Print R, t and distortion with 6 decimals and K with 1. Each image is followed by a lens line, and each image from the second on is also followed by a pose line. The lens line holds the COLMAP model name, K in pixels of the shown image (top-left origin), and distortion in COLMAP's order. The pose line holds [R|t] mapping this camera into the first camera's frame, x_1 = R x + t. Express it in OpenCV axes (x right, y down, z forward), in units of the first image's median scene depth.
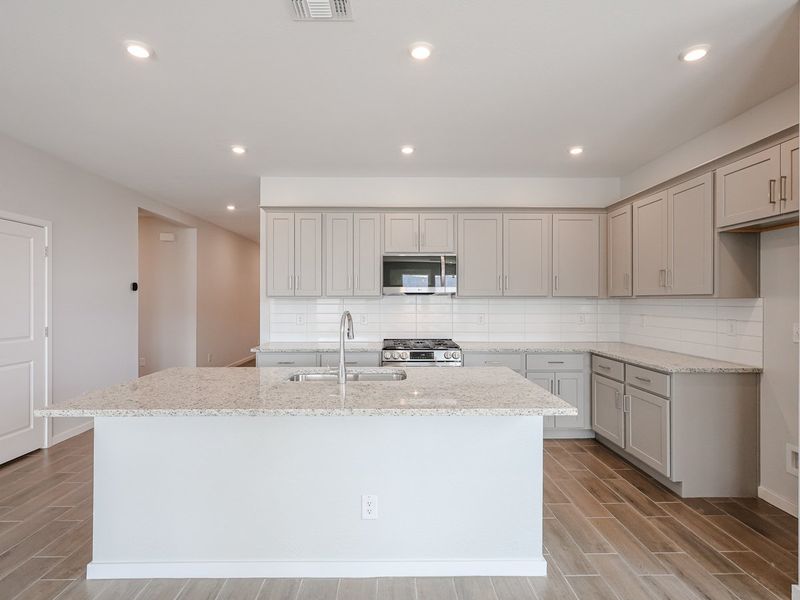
lens RADIAL K [[422.2, 0, 395.7], [0, 422.2, 299.4], [0, 0, 1]] dist [0.006247, 0.000834]
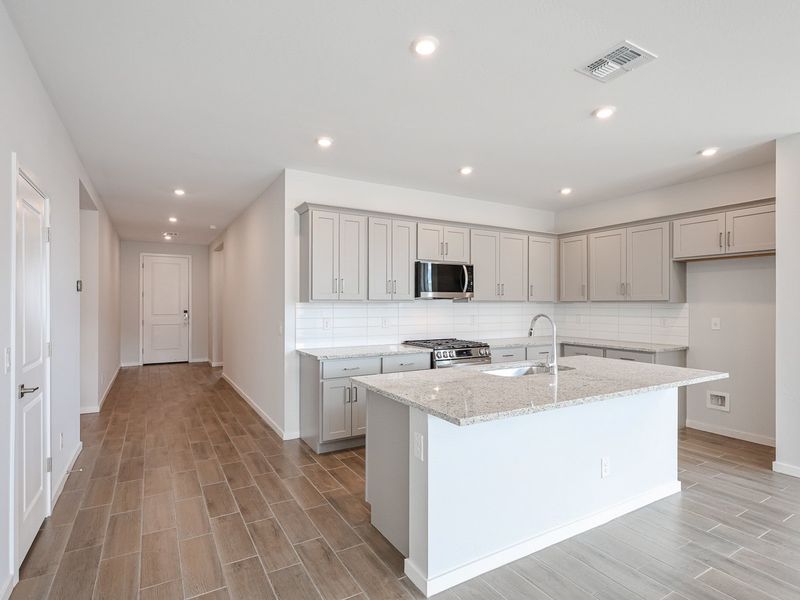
lens RADIAL K [[422.2, 0, 395.3], [0, 422.2, 302.8], [0, 0, 1]] dist [0.006247, 0.000834]
pose [[0.868313, 0.001848, 0.496014, -0.656329], [-0.001172, 0.999998, -0.001674, 0.000082], [-0.496016, 0.000872, 0.868313, 0.110534]]
